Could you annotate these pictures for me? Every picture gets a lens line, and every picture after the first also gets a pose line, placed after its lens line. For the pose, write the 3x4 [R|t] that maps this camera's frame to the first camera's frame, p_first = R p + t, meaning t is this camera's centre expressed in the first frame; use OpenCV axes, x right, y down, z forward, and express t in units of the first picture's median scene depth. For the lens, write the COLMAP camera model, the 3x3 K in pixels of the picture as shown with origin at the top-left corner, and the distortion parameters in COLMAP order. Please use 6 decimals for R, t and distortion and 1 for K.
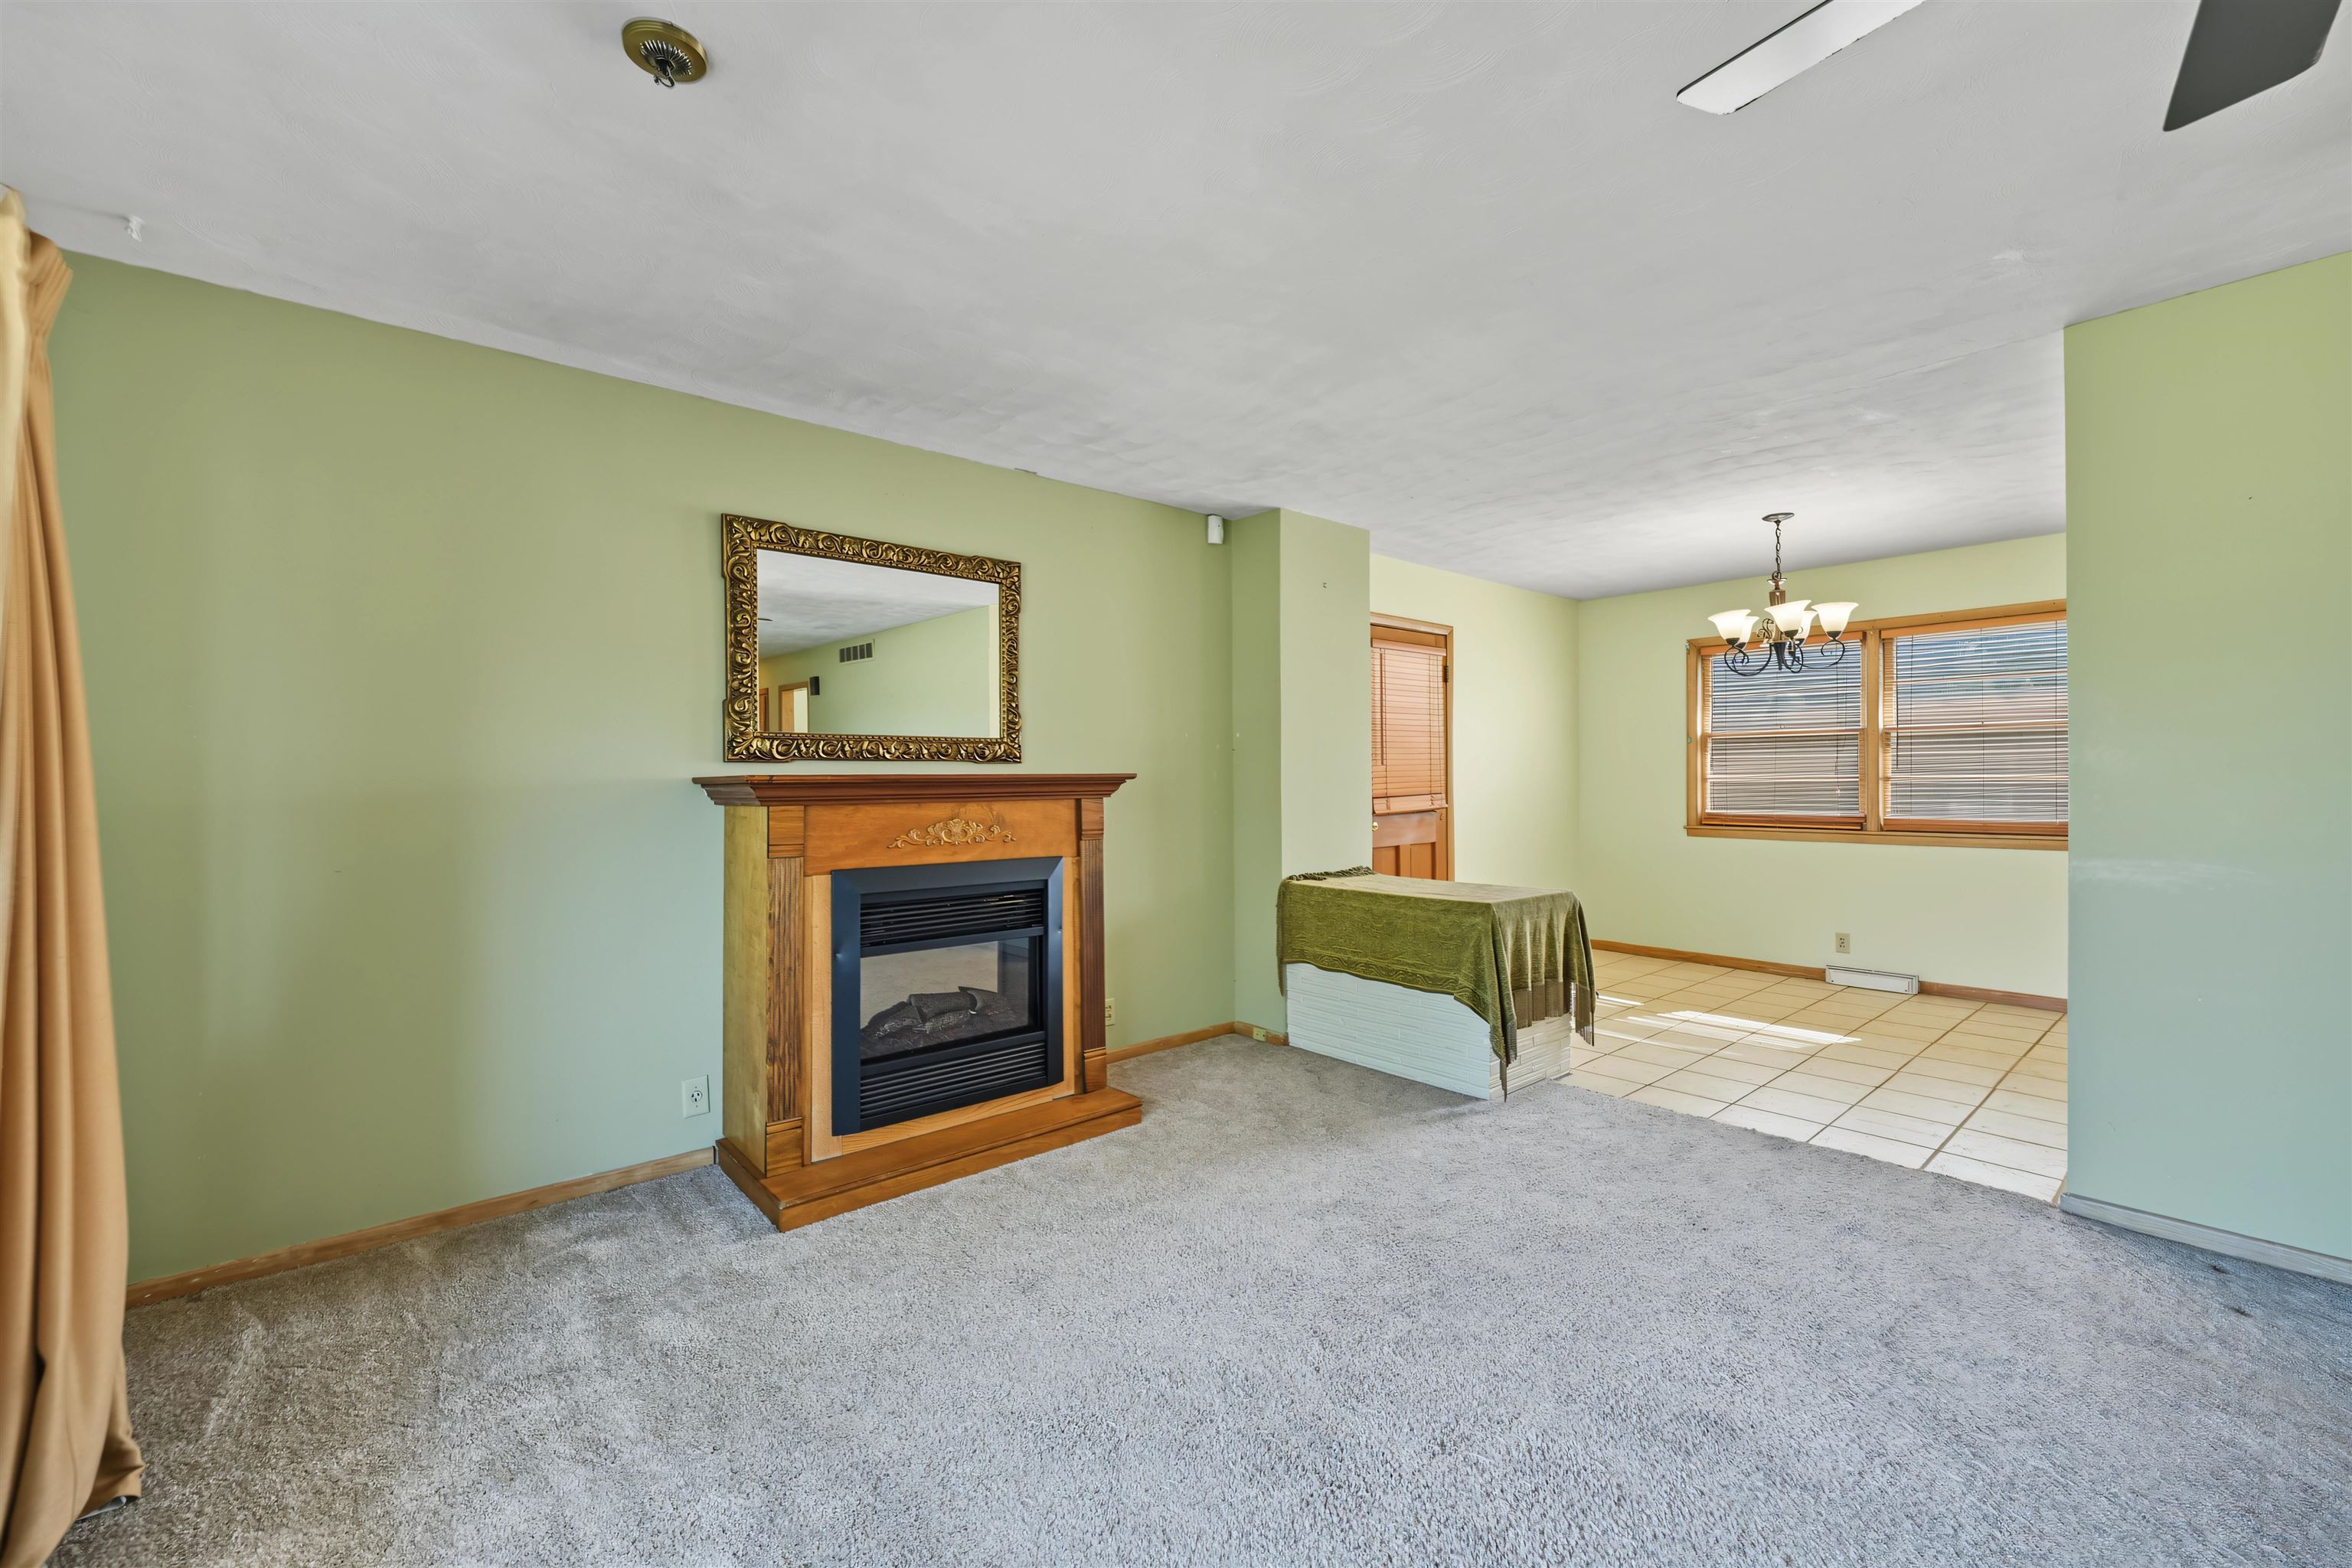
lens RADIAL K [[936.5, 0, 1176.9], [0, 936.5, 793.8], [0, 0, 1]] dist [-0.003857, 0.001365]
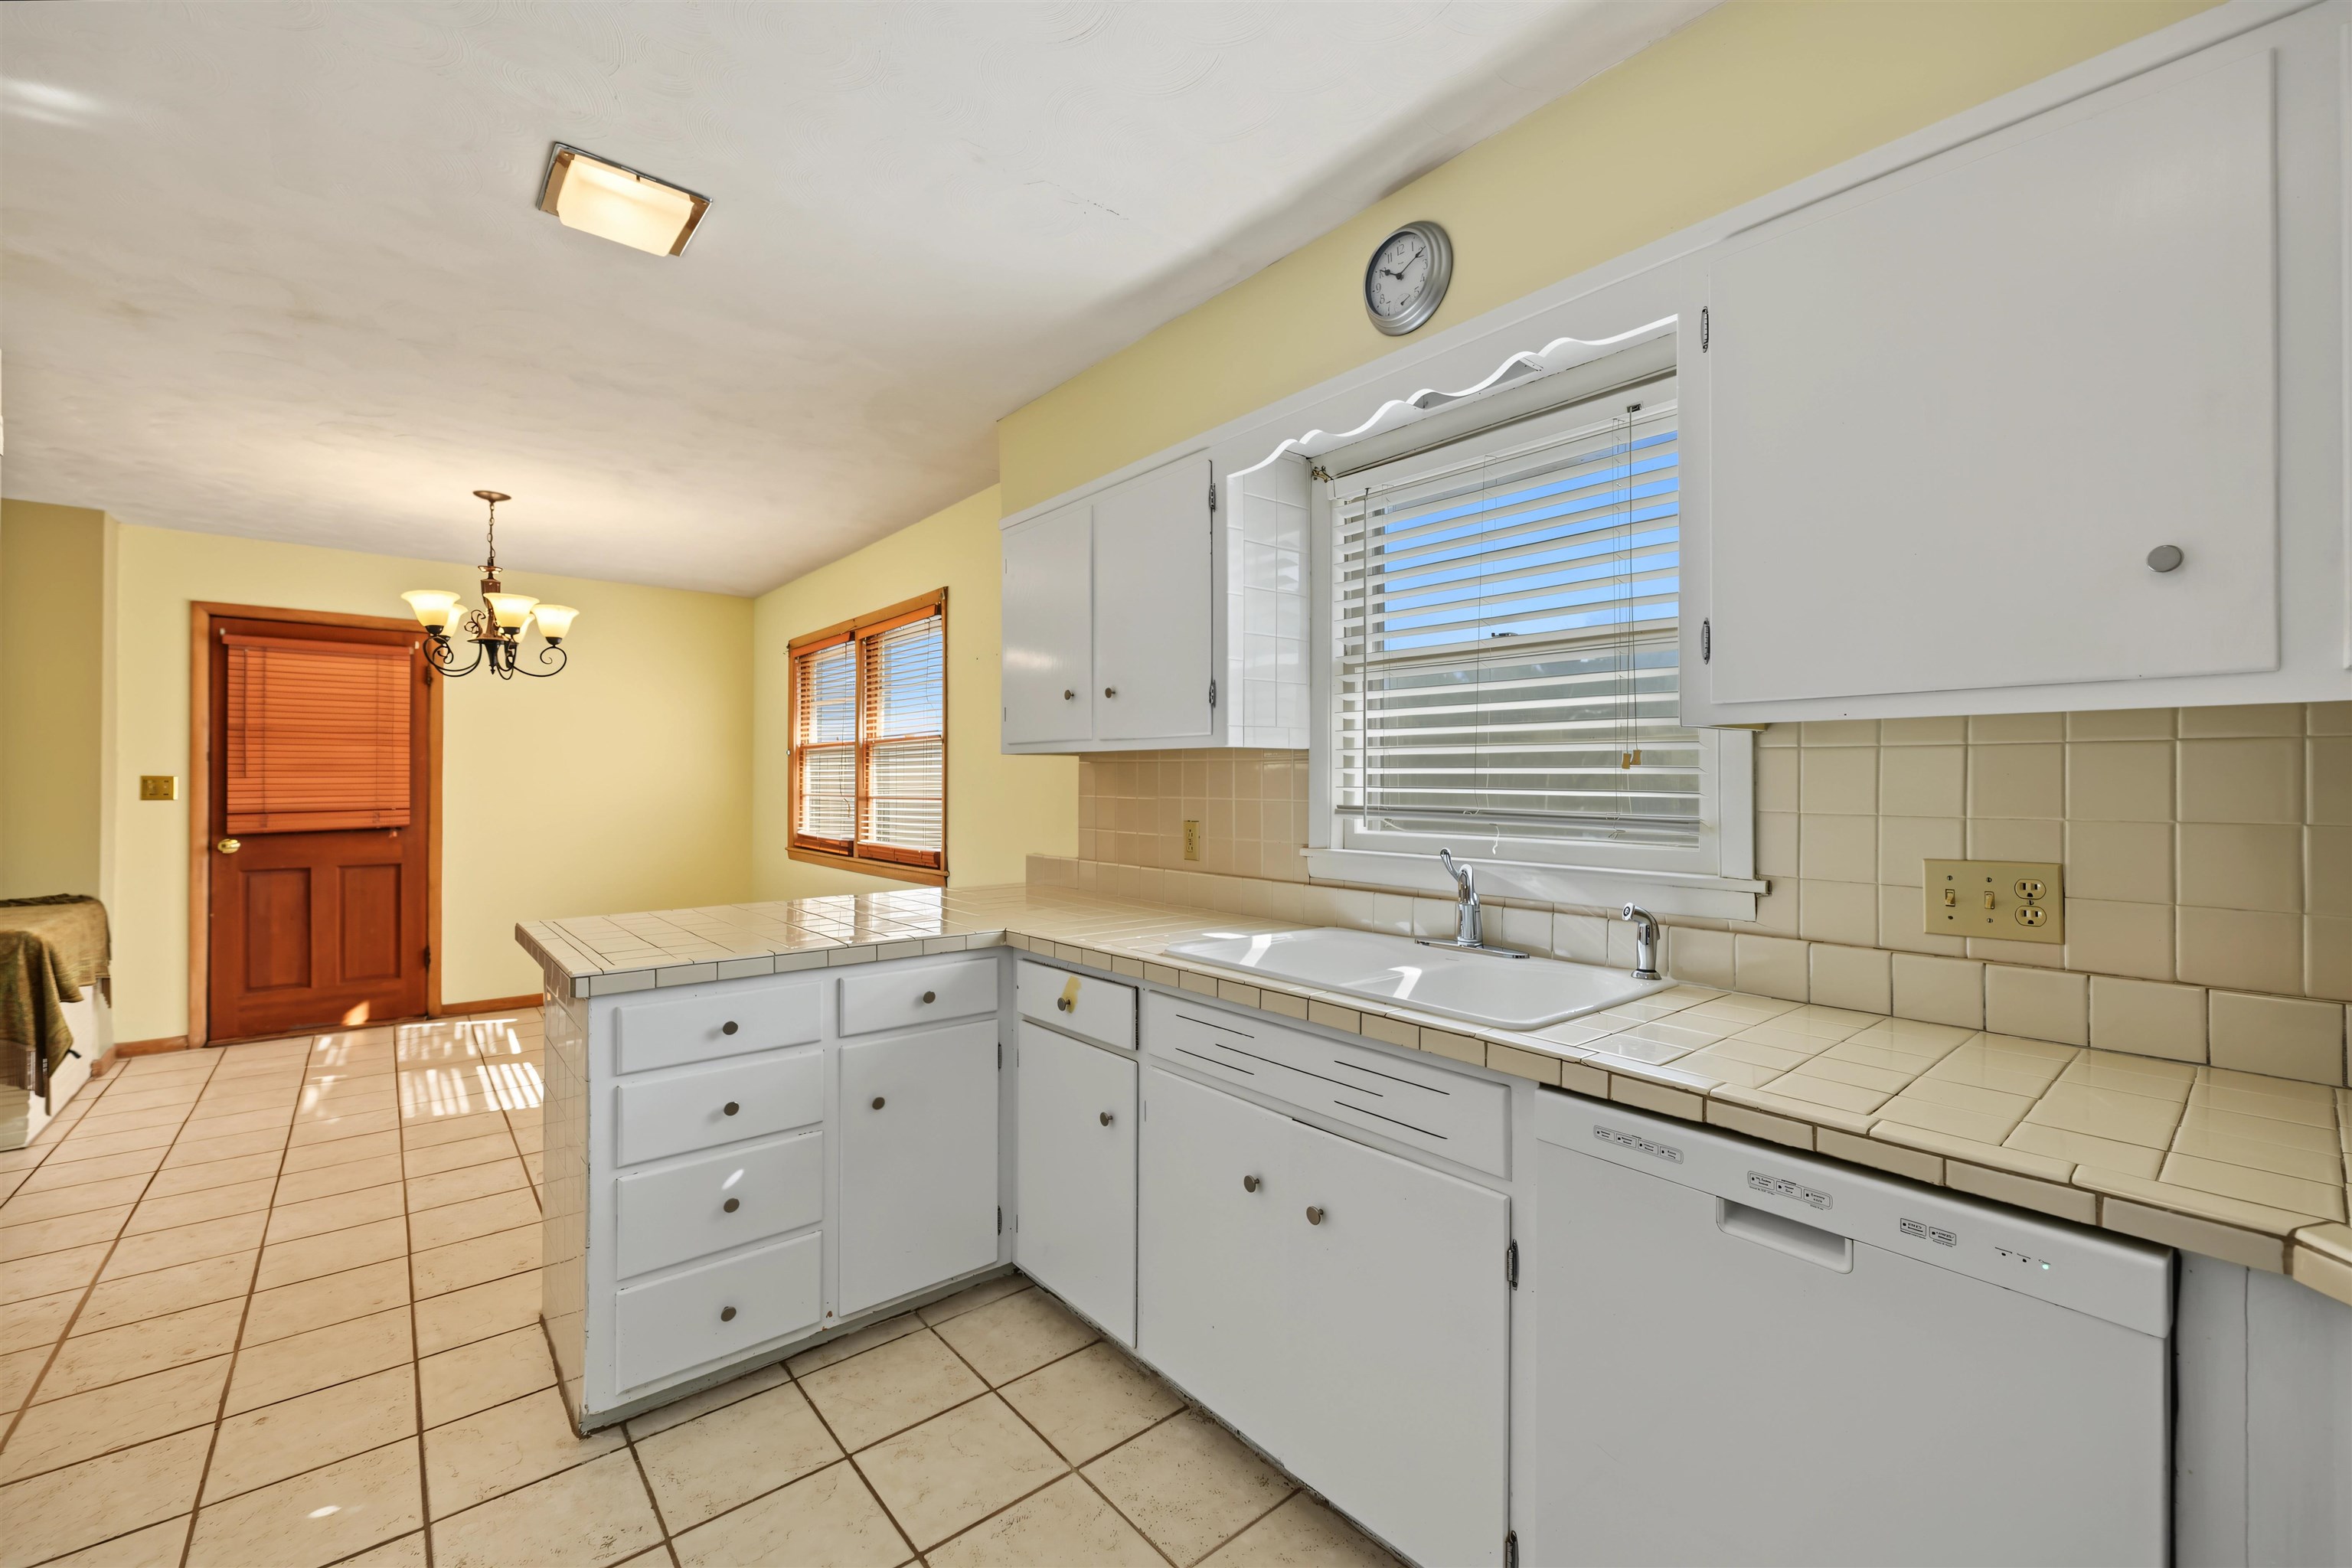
lens RADIAL K [[965.5, 0, 1188.3], [0, 965.5, 776.0], [0, 0, 1]] dist [-0.003001, 0.001085]
pose [[0.999954, 0.008993, -0.003182, 1.557706], [-0.009069, 0.999659, -0.024495, -0.024773], [0.002960, 0.024522, 0.999695, 0.145443]]
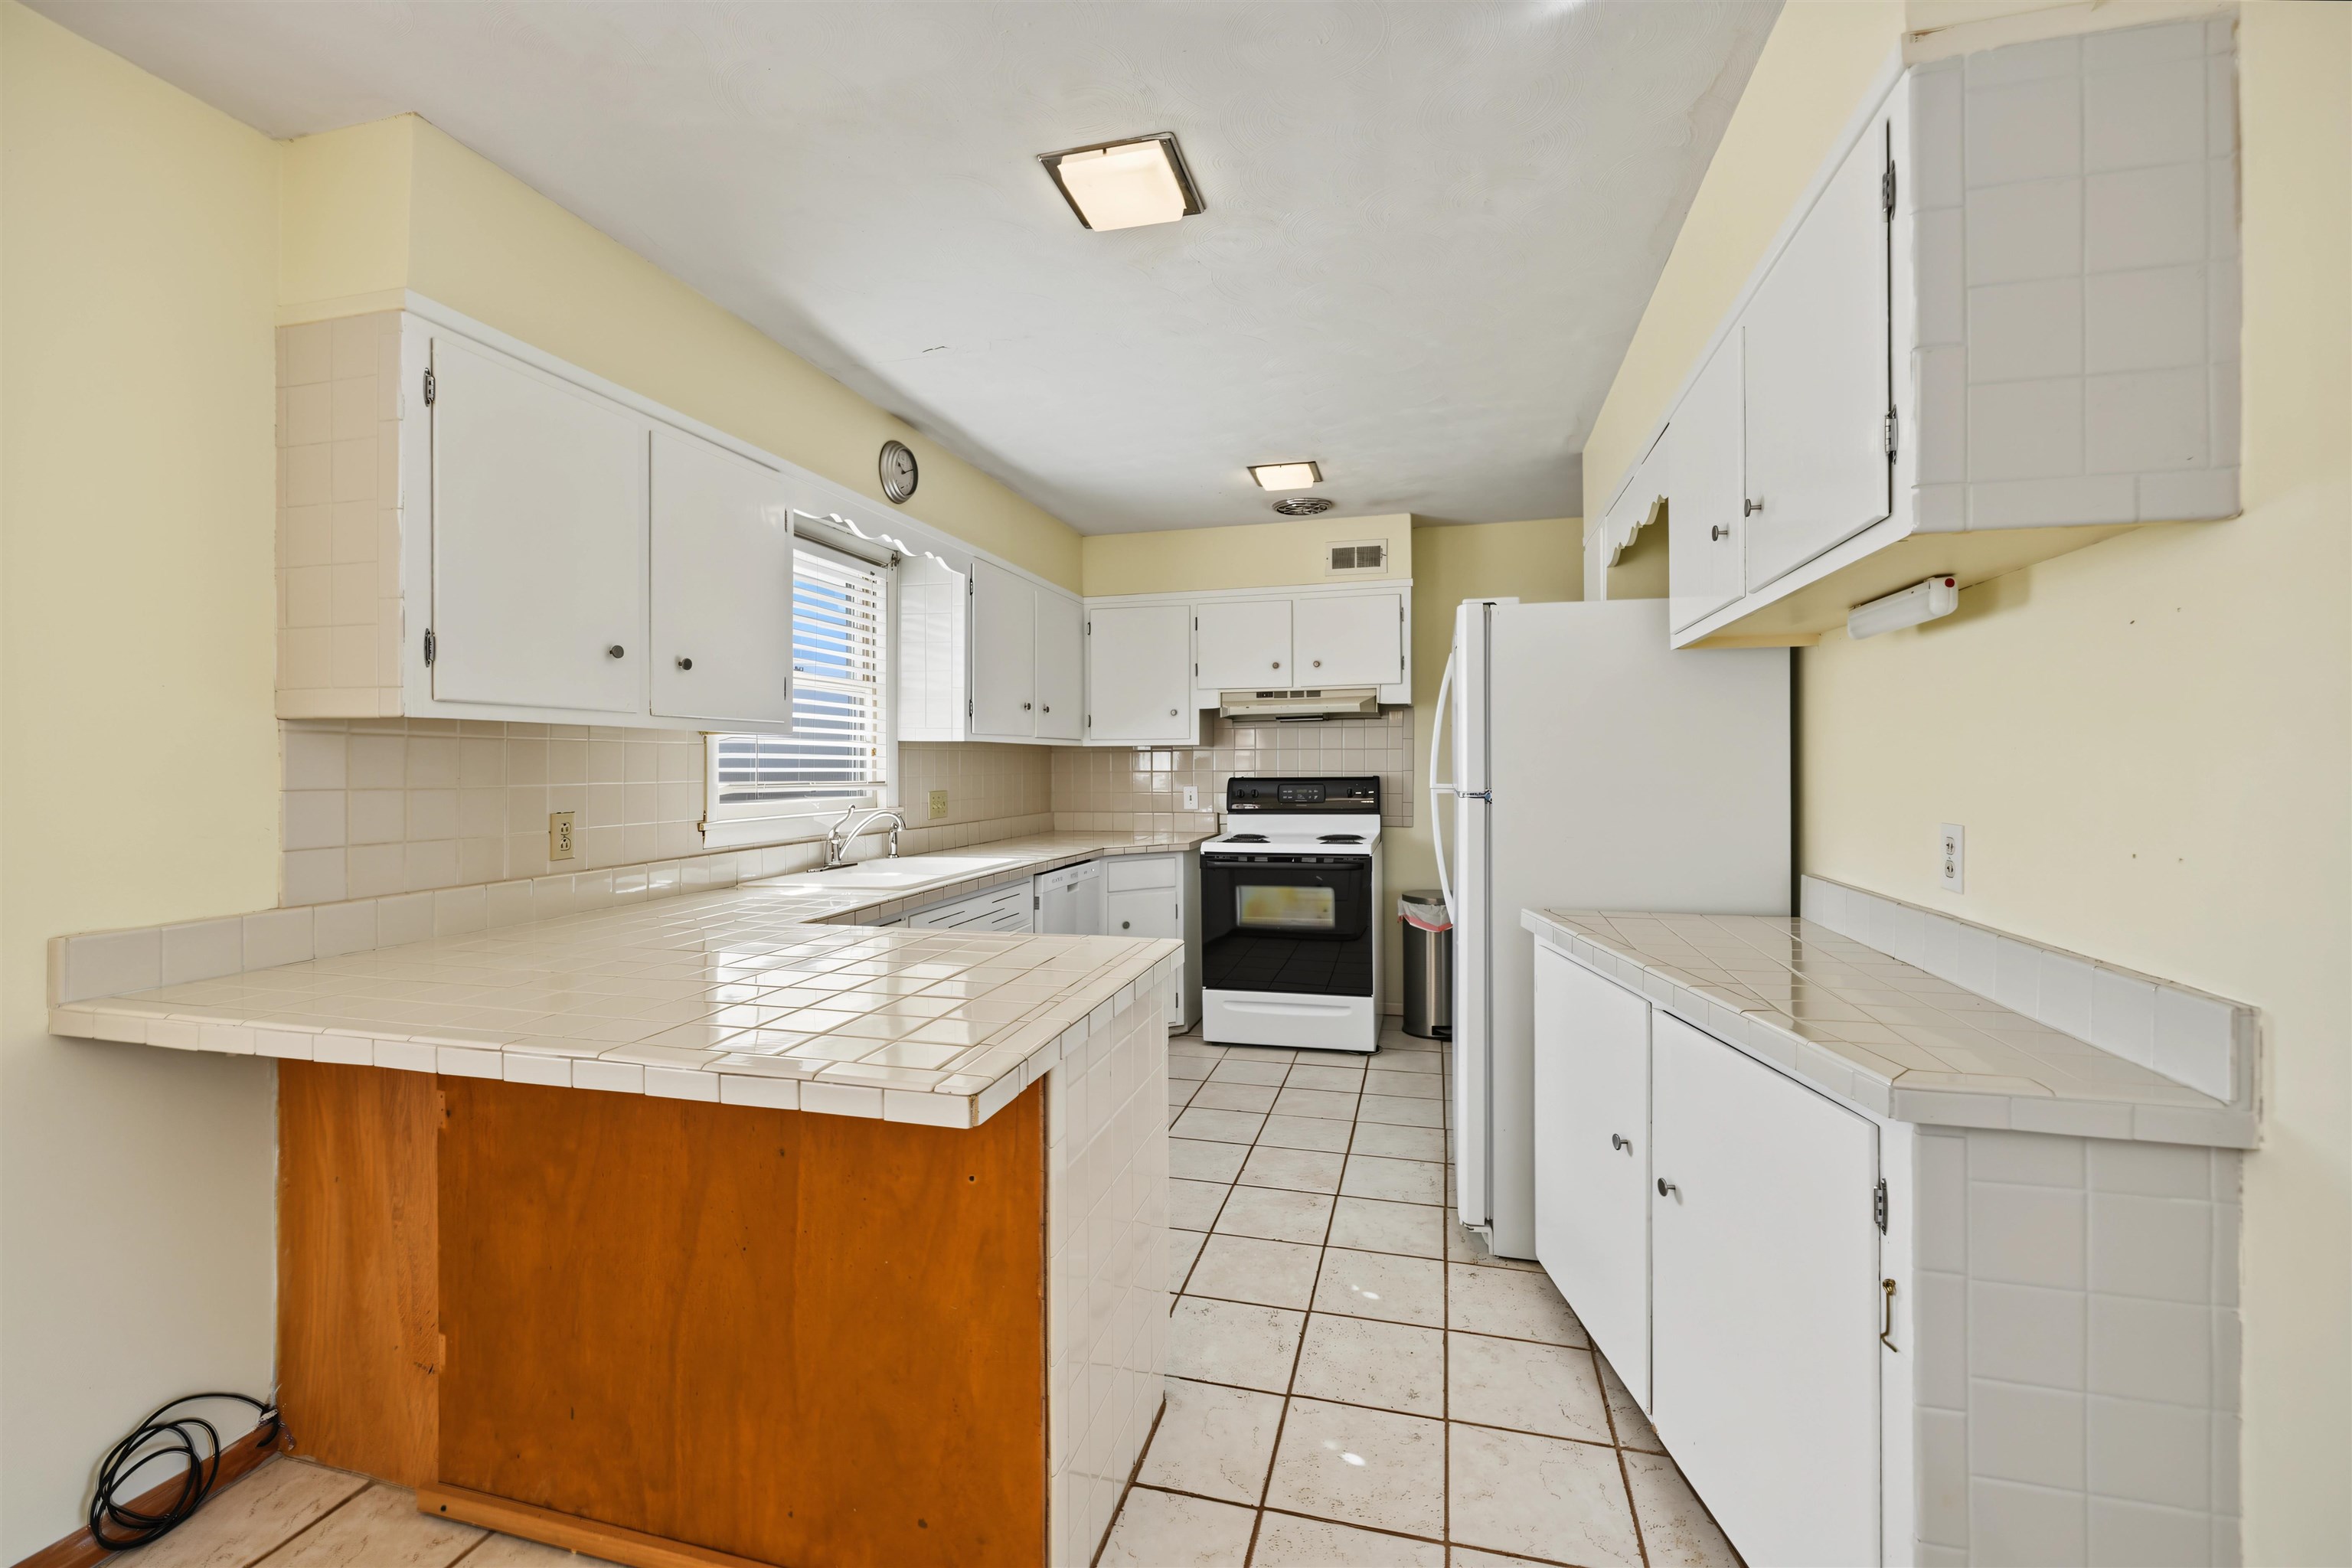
lens RADIAL K [[965.5, 0, 1186.5], [0, 965.5, 758.1], [0, 0, 1]] dist [-0.003001, 0.001085]
pose [[-0.576720, 0.012033, 0.816853, 0.789421], [0.021328, 0.999772, 0.000331, -0.035327], [-0.816663, 0.017612, -0.576846, 0.958138]]
